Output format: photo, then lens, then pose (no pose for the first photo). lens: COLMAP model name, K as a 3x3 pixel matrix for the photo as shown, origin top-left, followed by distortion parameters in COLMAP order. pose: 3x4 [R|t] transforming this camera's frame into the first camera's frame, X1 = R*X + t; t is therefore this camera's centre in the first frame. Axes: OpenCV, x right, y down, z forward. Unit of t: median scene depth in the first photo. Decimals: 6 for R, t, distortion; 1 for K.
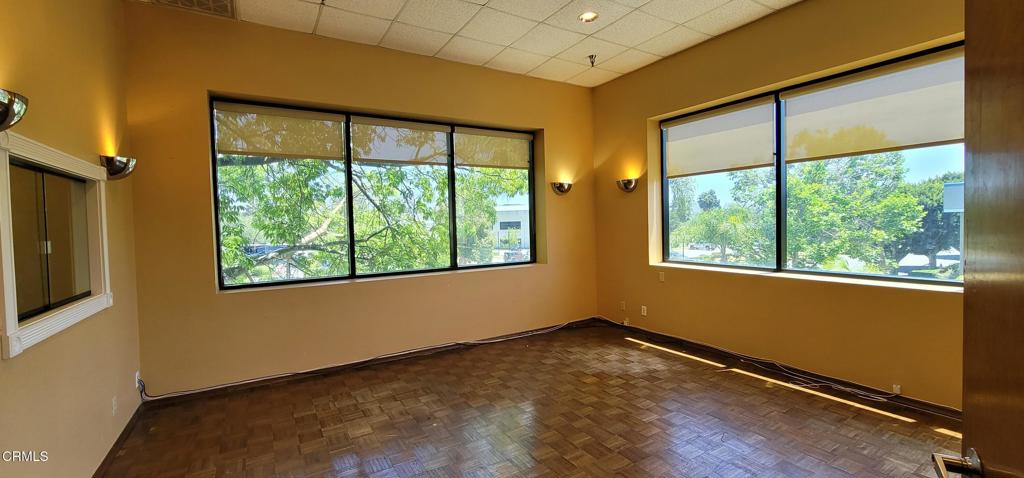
lens RADIAL K [[419.8, 0, 509.8], [0, 419.8, 234.9], [0, 0, 1]] dist [-0.000412, 0.000068]
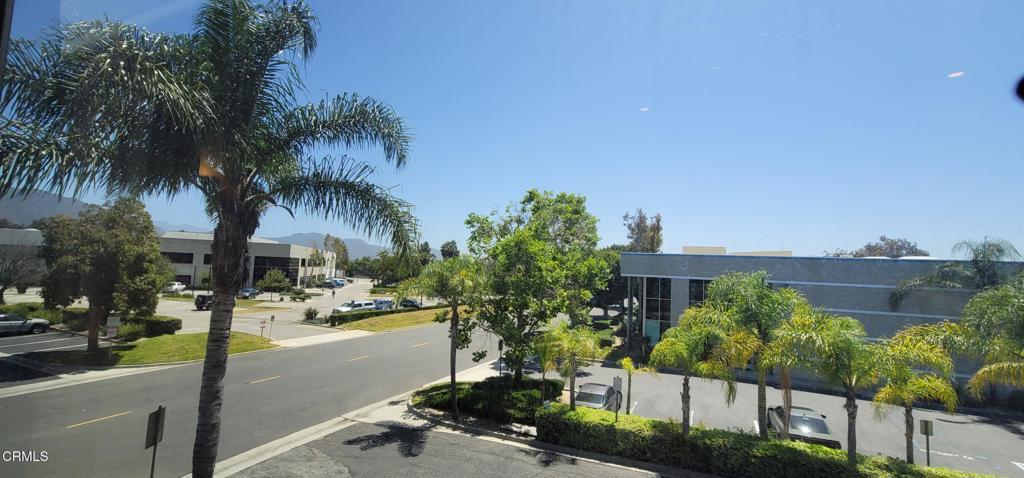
lens RADIAL K [[419.8, 0, 509.8], [0, 419.8, 234.9], [0, 0, 1]] dist [-0.000412, 0.000068]
pose [[0.833244, 0.105887, 0.542671, 0.095664], [-0.049553, 0.991842, -0.117444, -0.012677], [-0.550680, 0.070969, 0.831694, 0.166504]]
